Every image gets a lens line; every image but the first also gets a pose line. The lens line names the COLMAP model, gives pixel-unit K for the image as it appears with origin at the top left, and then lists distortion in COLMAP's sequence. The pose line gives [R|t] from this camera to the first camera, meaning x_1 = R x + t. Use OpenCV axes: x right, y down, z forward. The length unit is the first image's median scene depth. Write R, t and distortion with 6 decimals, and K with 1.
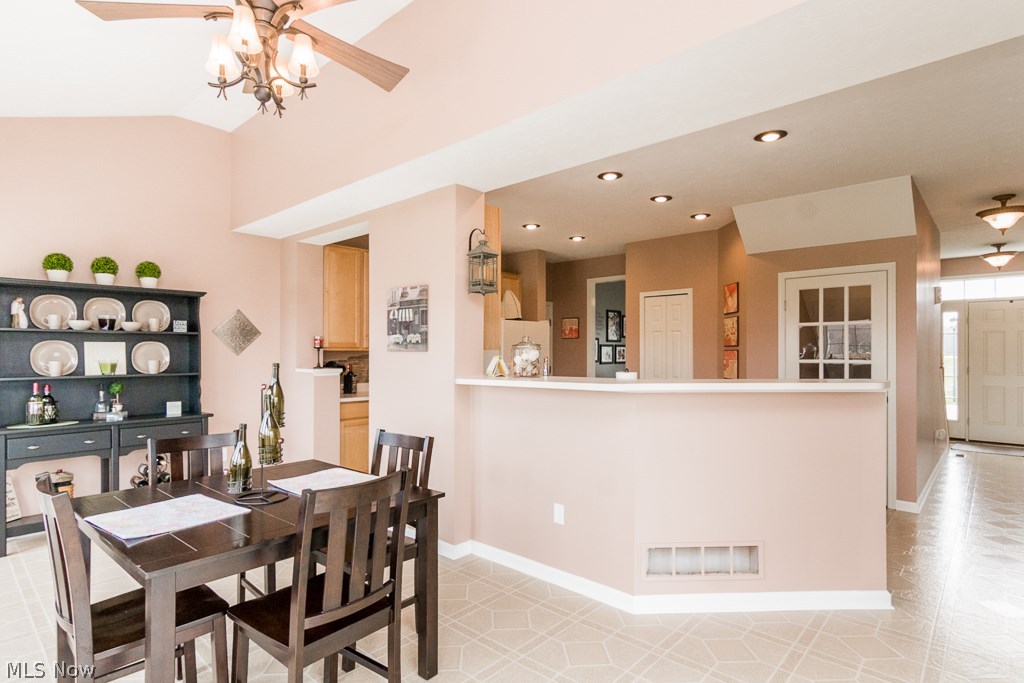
lens RADIAL K [[526.3, 0, 512.7], [0, 526.3, 348.3], [0, 0, 1]] dist [-0.009545, 0.003404]
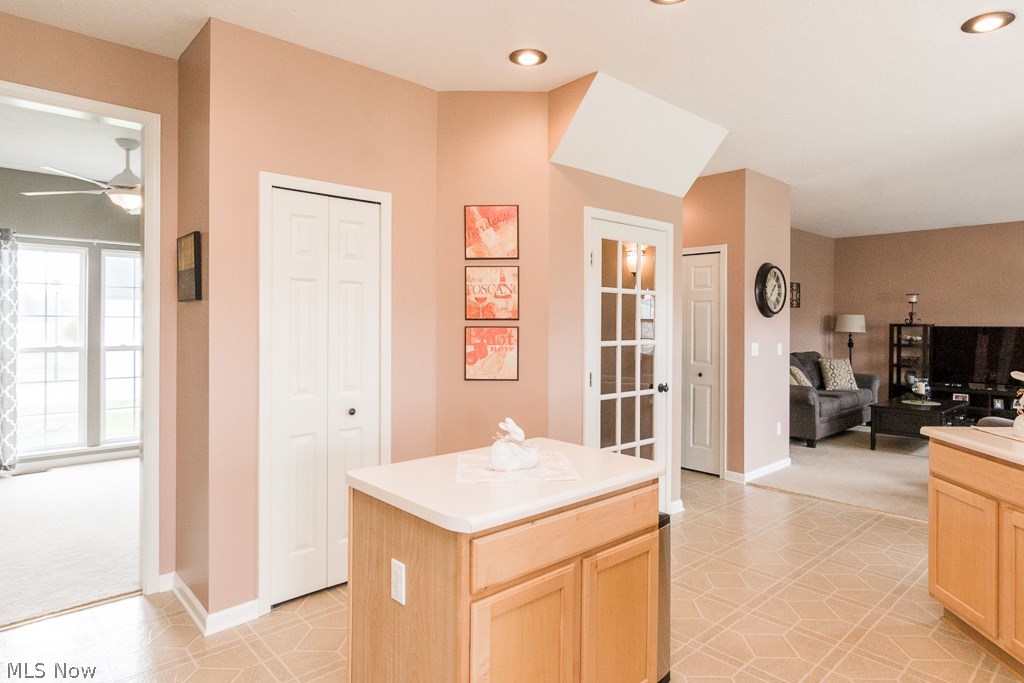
lens RADIAL K [[587.6, 0, 502.3], [0, 587.6, 321.1], [0, 0, 1]] dist [-0.006958, 0.001269]
pose [[0.091077, 0.000545, 0.995844, -0.130756], [-0.011004, 0.999939, 0.000459, -0.002257], [-0.995783, -0.011000, 0.091078, 0.652594]]
